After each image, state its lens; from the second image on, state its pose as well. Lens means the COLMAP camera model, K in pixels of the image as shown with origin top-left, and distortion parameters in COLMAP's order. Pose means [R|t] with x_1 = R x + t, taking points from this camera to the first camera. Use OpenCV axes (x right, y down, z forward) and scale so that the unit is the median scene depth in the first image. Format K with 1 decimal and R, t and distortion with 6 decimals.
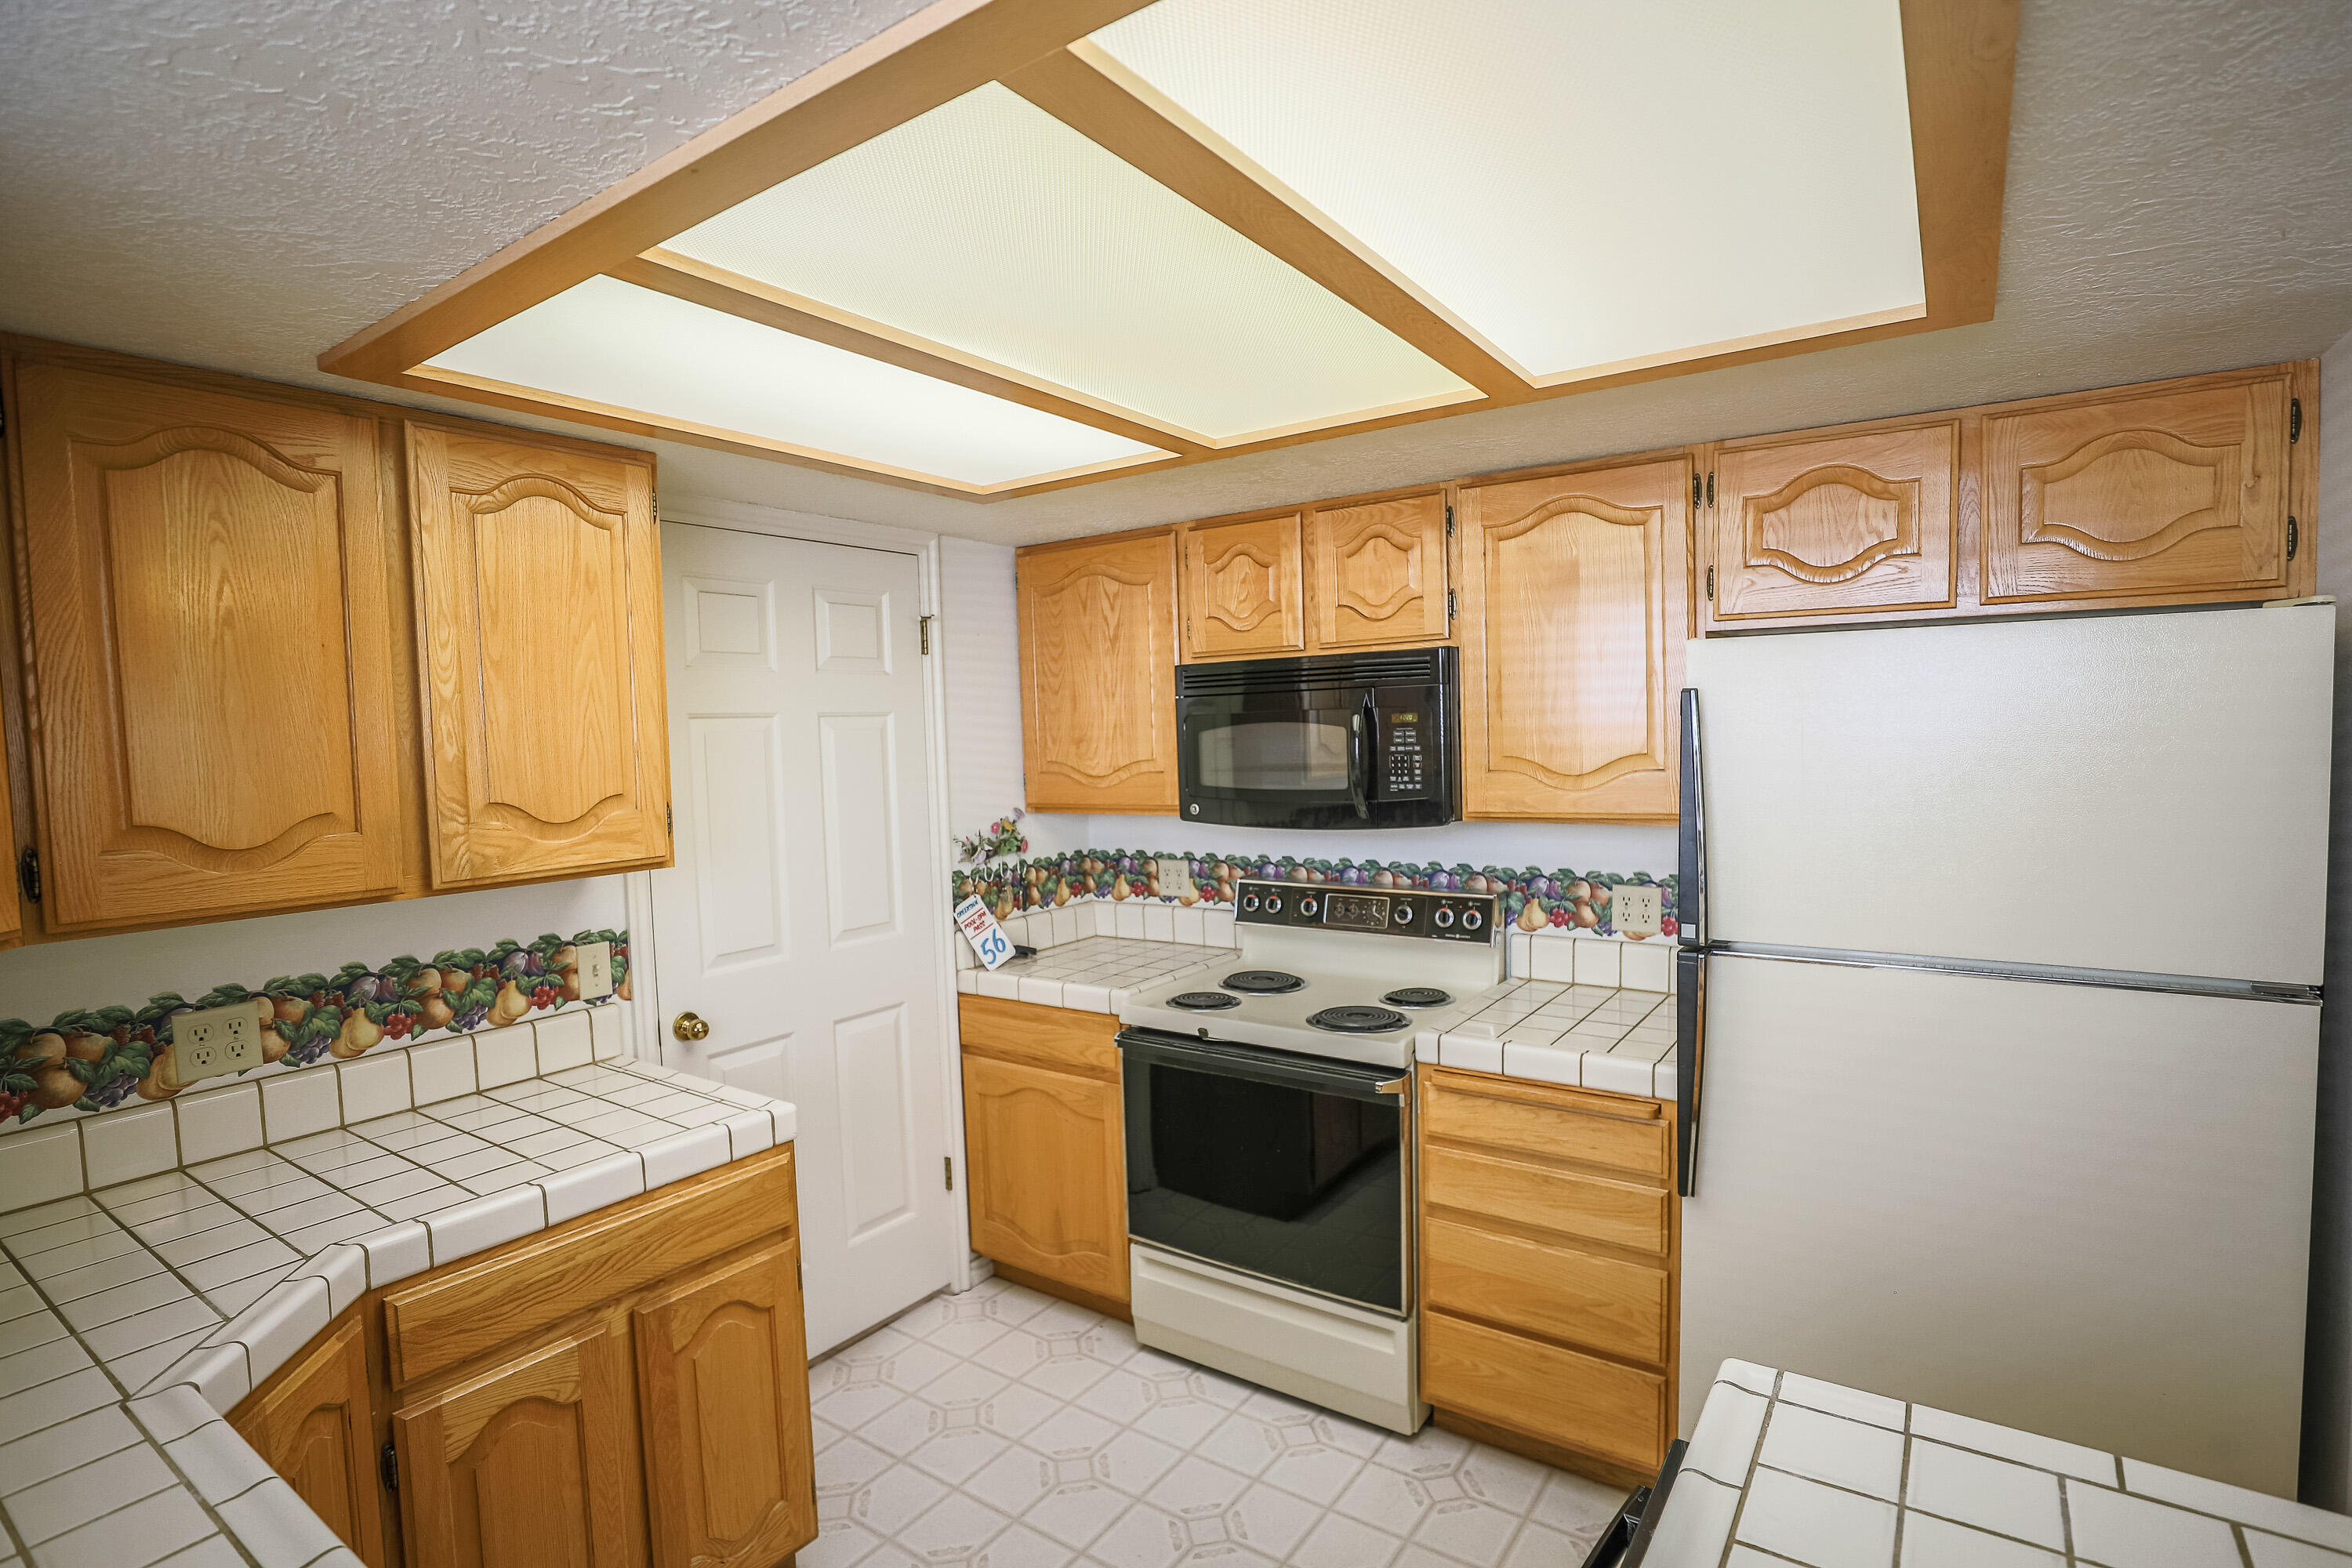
lens RADIAL K [[1130.6, 0, 1096.0], [0, 1130.6, 775.2], [0, 0, 1]] dist [-0.033783, 0.007595]
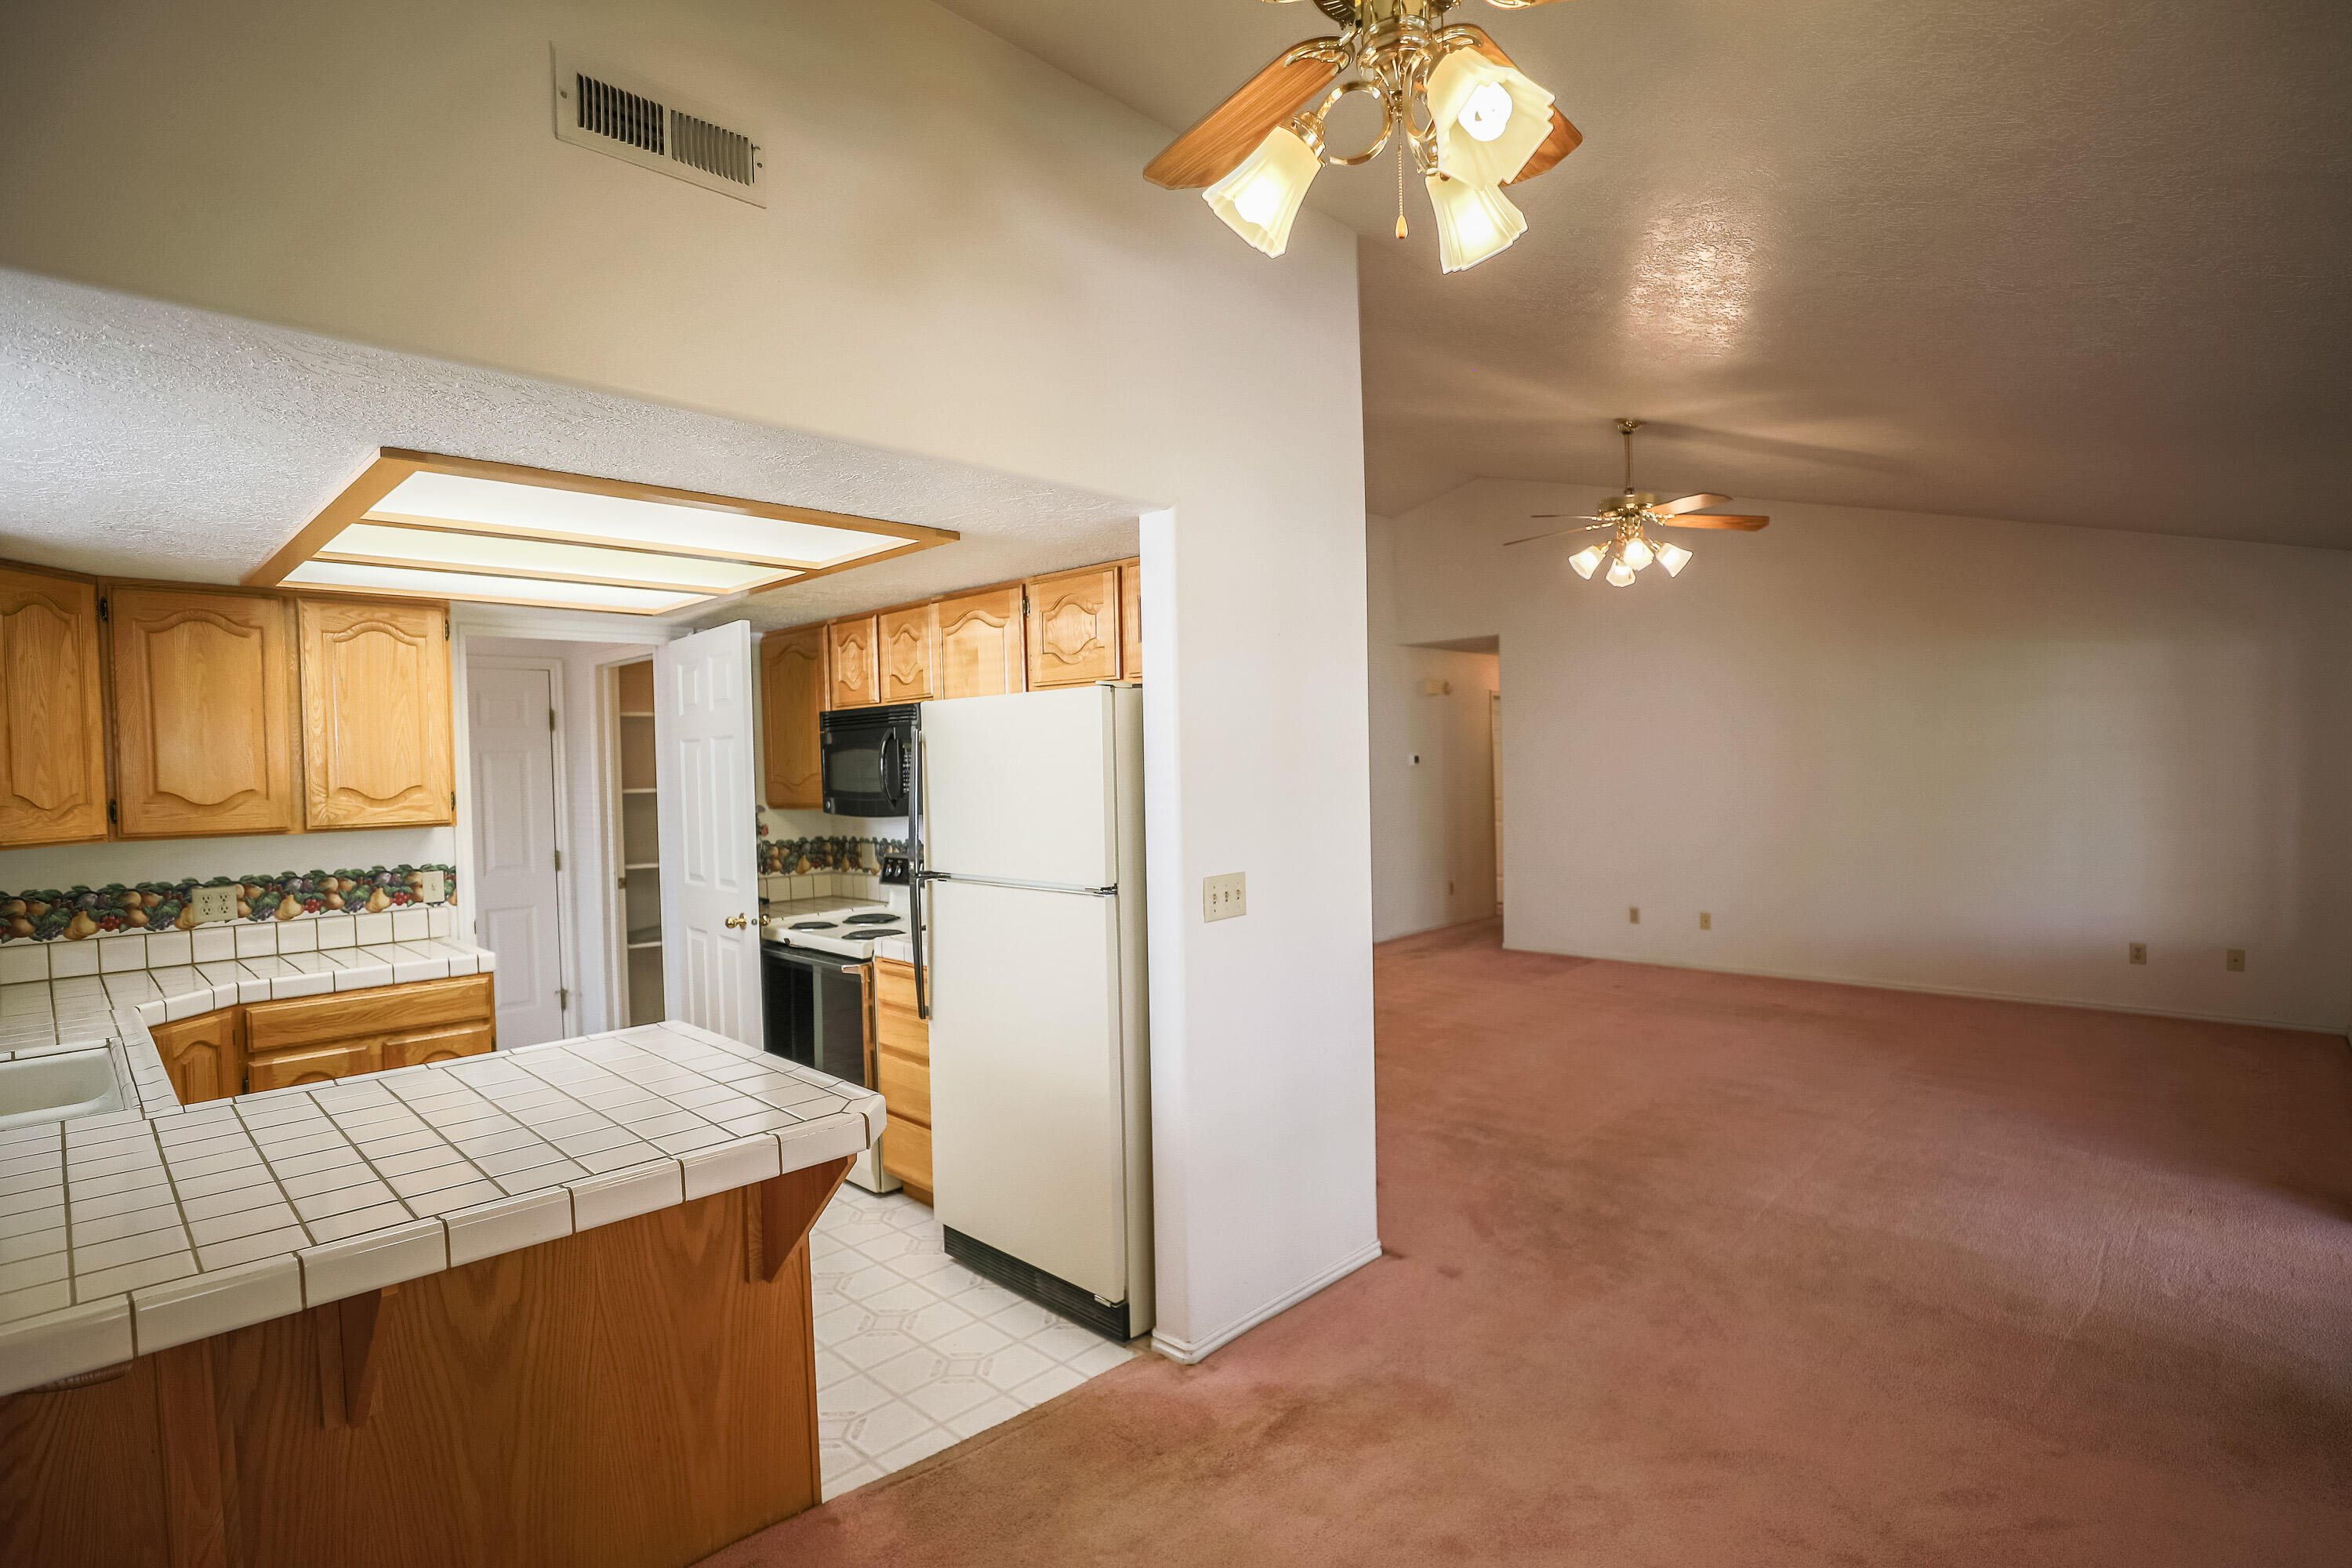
lens RADIAL K [[1130.6, 0, 1116.1], [0, 1130.6, 781.3], [0, 0, 1]] dist [-0.033783, 0.007595]
pose [[0.987001, 0.008440, -0.160494, 1.040106], [-0.012010, 0.999701, -0.021285, 0.036657], [0.160267, 0.022936, 0.986807, -0.663797]]
